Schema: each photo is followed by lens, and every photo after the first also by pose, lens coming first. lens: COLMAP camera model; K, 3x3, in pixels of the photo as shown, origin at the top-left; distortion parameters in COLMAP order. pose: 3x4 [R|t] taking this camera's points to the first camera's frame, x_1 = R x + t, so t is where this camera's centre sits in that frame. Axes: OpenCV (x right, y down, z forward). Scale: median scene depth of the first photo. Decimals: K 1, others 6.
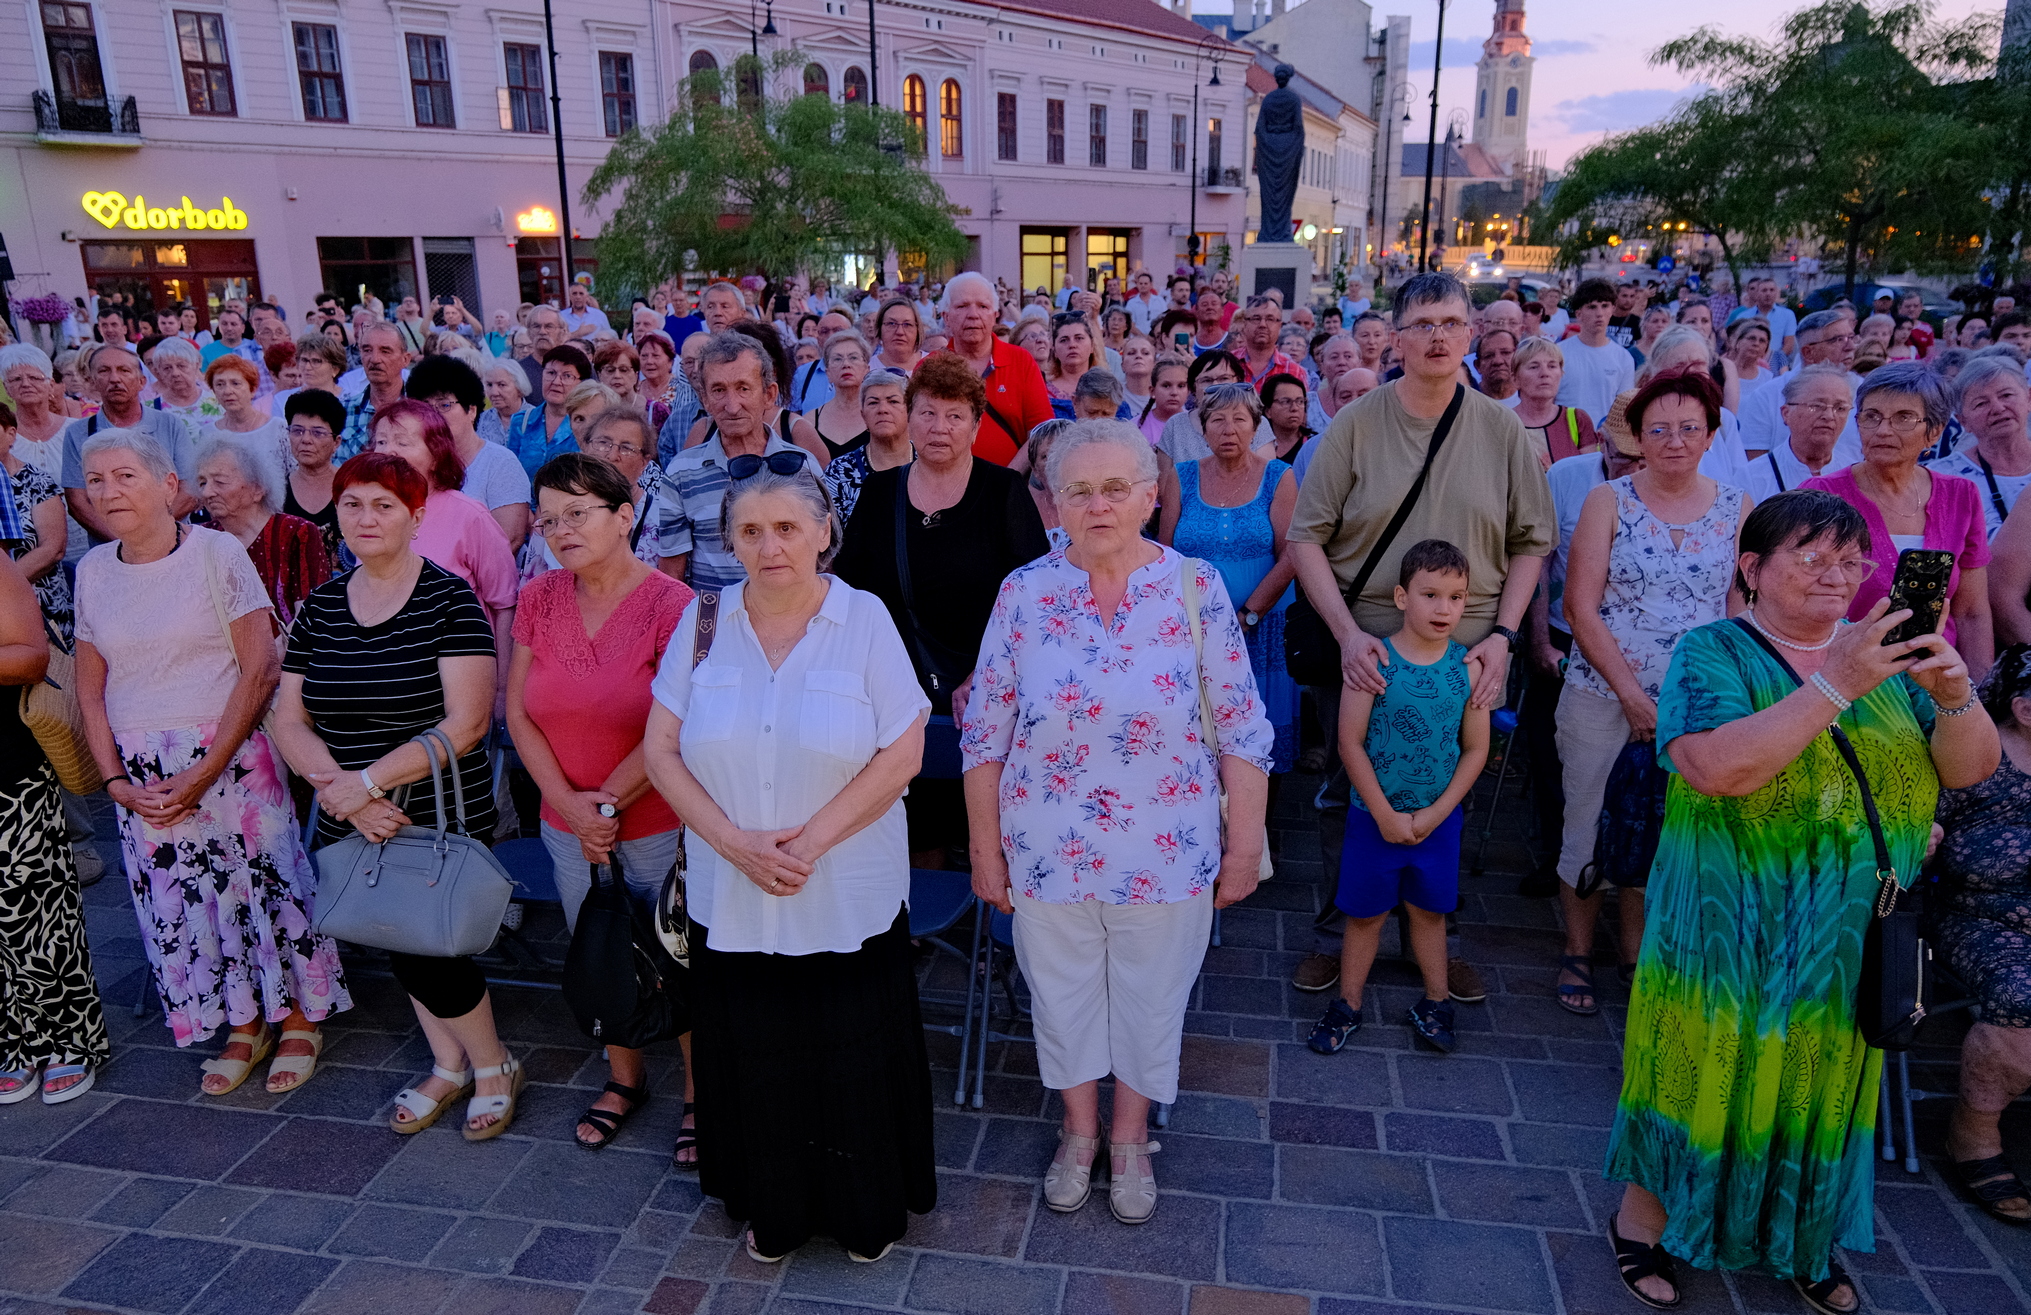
lens RADIAL K [[1377.1, 0, 999.5], [0, 1377.1, 697.6], [0, 0, 1]] dist [-0.025270, 0.008803]
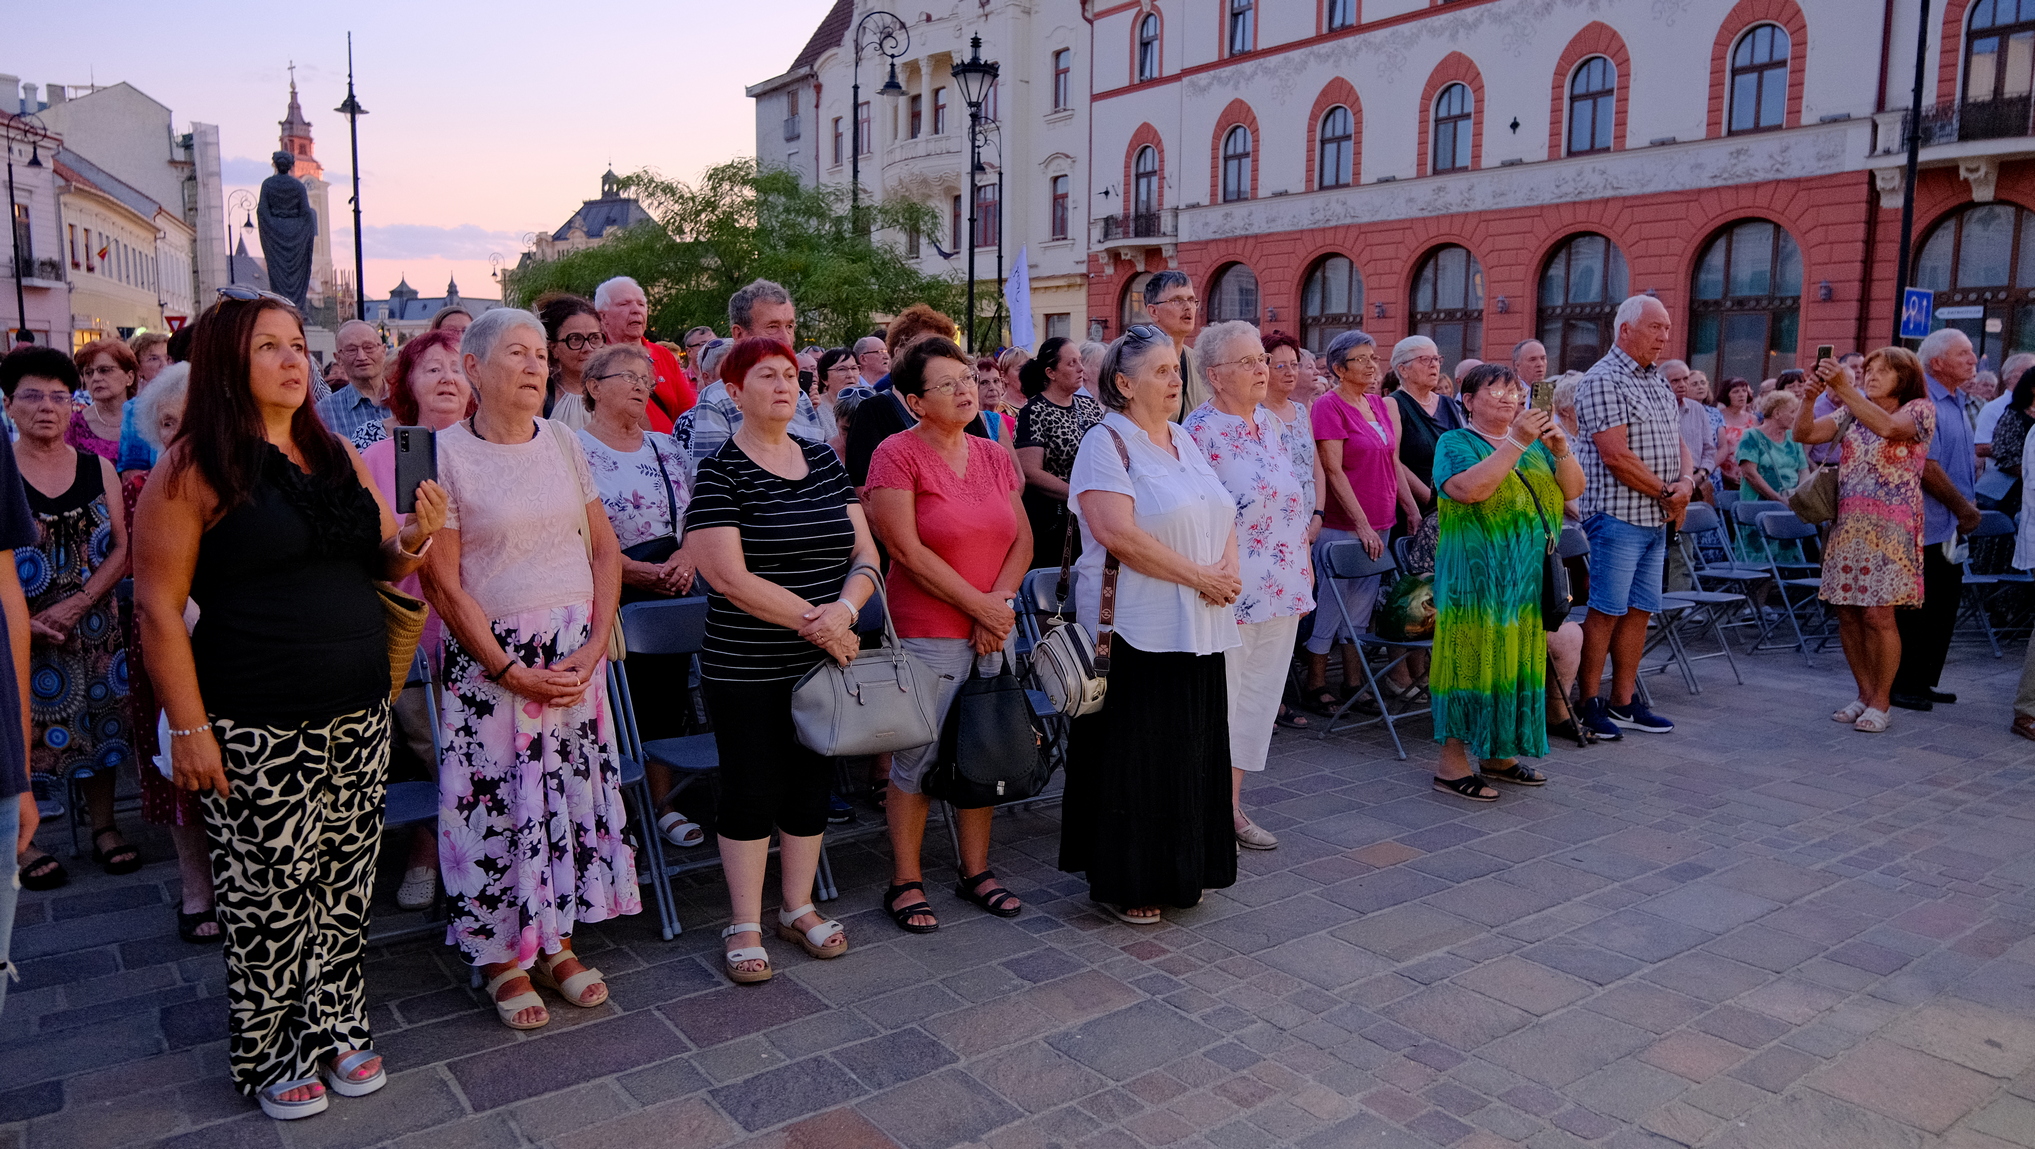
lens RADIAL K [[1367.9, 0, 1006.4], [0, 1367.9, 581.9], [0, 0, 1]] dist [-0.027436, 0.011961]
pose [[0.687347, -0.084631, 0.721381, -0.086979], [0.199123, 0.977093, -0.075098, 0.011390], [-0.698501, 0.195263, 0.688454, 0.006772]]
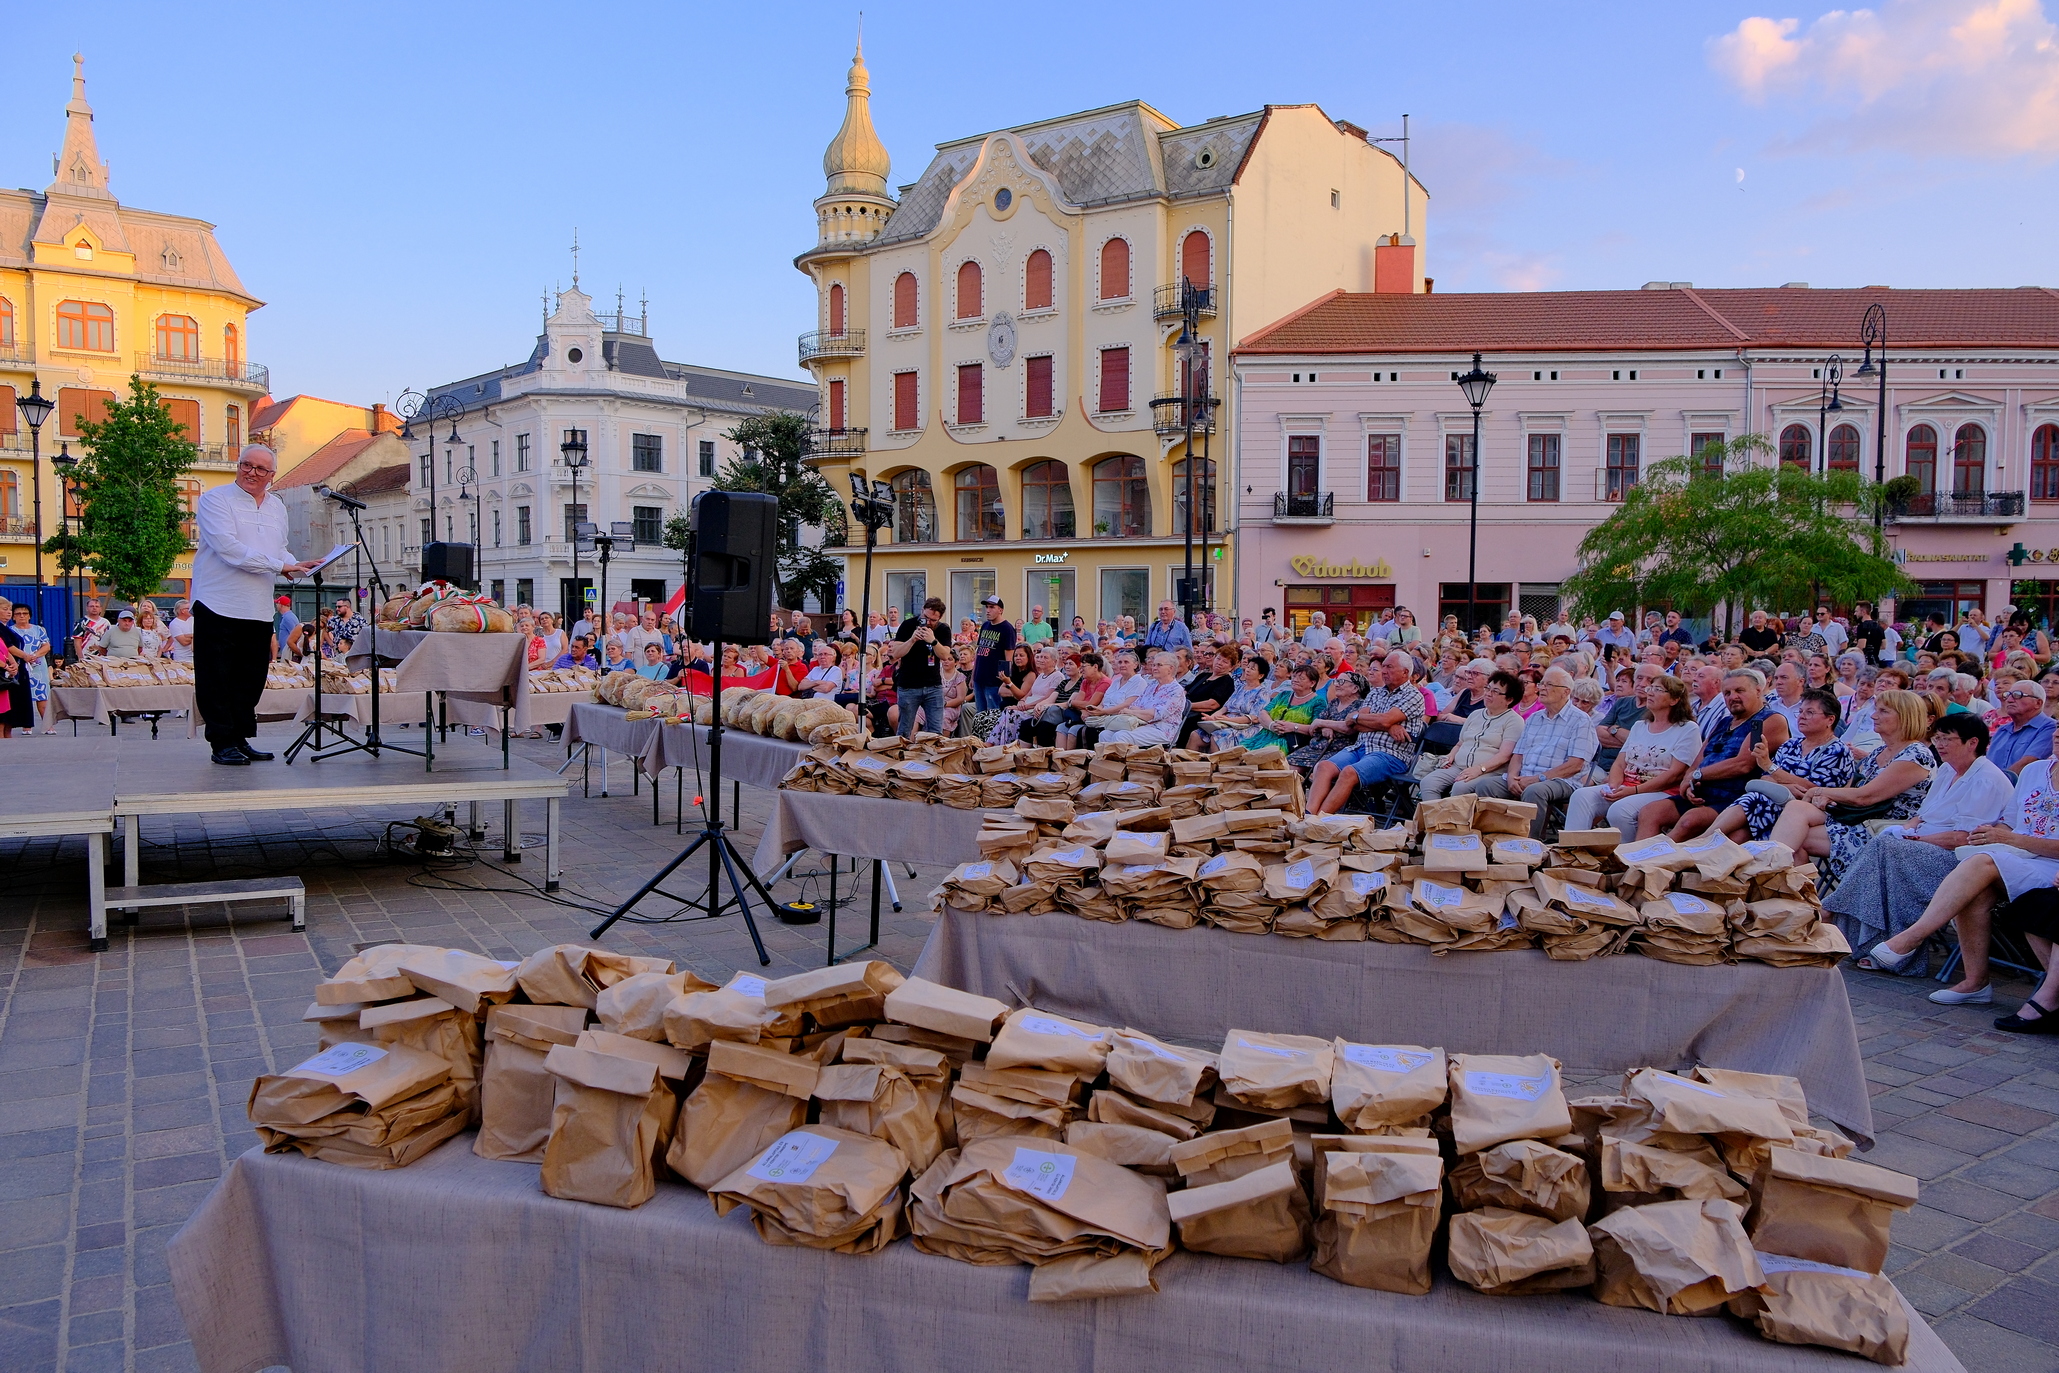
lens RADIAL K [[1373.9, 0, 1035.6], [0, 1373.9, 700.8], [0, 0, 1]] dist [-0.026531, 0.008694]
pose [[0.681210, 0.051944, -0.730243, 0.208565], [-0.227259, 0.963206, -0.143485, 0.055115], [0.695921, 0.263697, 0.667950, -0.138692]]
